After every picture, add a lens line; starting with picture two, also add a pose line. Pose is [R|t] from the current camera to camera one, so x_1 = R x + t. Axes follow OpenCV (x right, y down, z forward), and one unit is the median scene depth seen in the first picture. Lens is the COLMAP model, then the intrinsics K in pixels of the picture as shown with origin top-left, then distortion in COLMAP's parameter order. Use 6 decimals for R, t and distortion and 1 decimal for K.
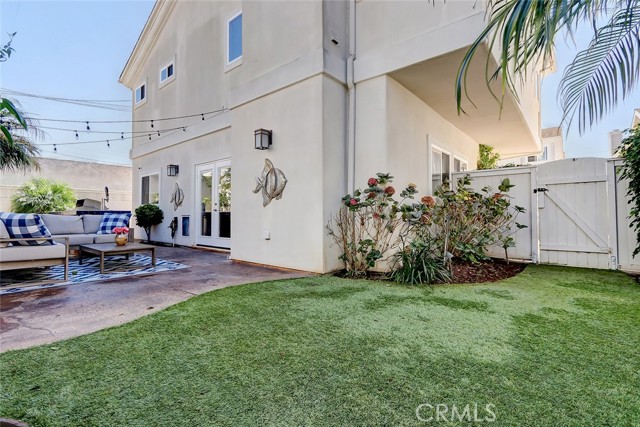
lens RADIAL K [[295.5, 0, 320.7], [0, 295.5, 209.3], [0, 0, 1]] dist [0.005433, -0.001281]
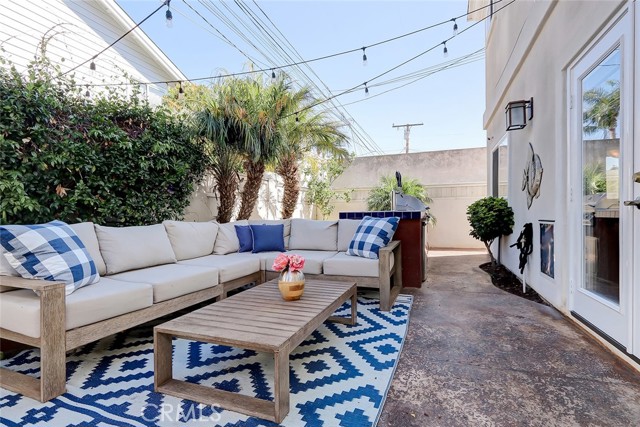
lens RADIAL K [[295.5, 0, 317.5], [0, 295.5, 216.1], [0, 0, 1]] dist [0.005433, -0.001281]
pose [[0.307248, 0.001594, -0.951628, -0.222718], [0.026673, 0.999591, 0.010286, 0.003881], [0.951256, -0.028543, 0.307080, 0.725035]]
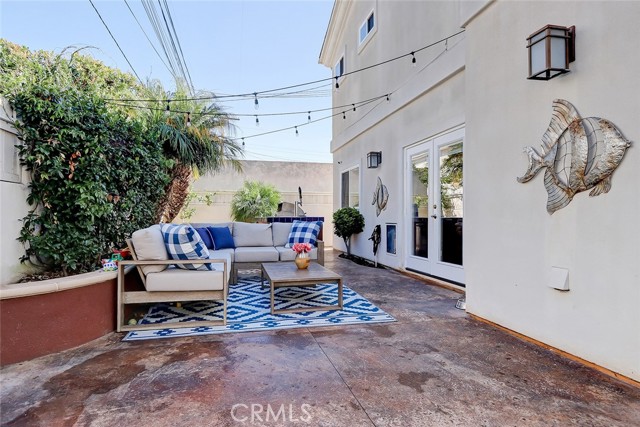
lens RADIAL K [[360.4, 0, 317.5], [0, 360.4, 212.8], [0, 0, 1]] dist [0.006413, -0.002538]
pose [[0.798721, -0.005107, -0.601680, -0.106155], [0.009817, 0.999941, 0.004544, -0.010993], [0.601622, -0.009536, 0.798724, 0.272752]]
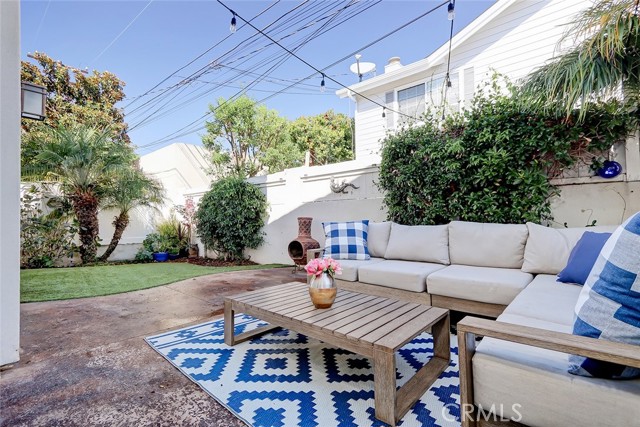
lens RADIAL K [[295.5, 0, 317.1], [0, 295.5, 215.9], [0, 0, 1]] dist [0.005433, -0.001281]
pose [[-0.999632, 0.013610, 0.023468, -0.566663], [0.012839, 0.999383, -0.032702, 0.017109], [-0.023899, -0.032389, -0.999190, 1.150254]]
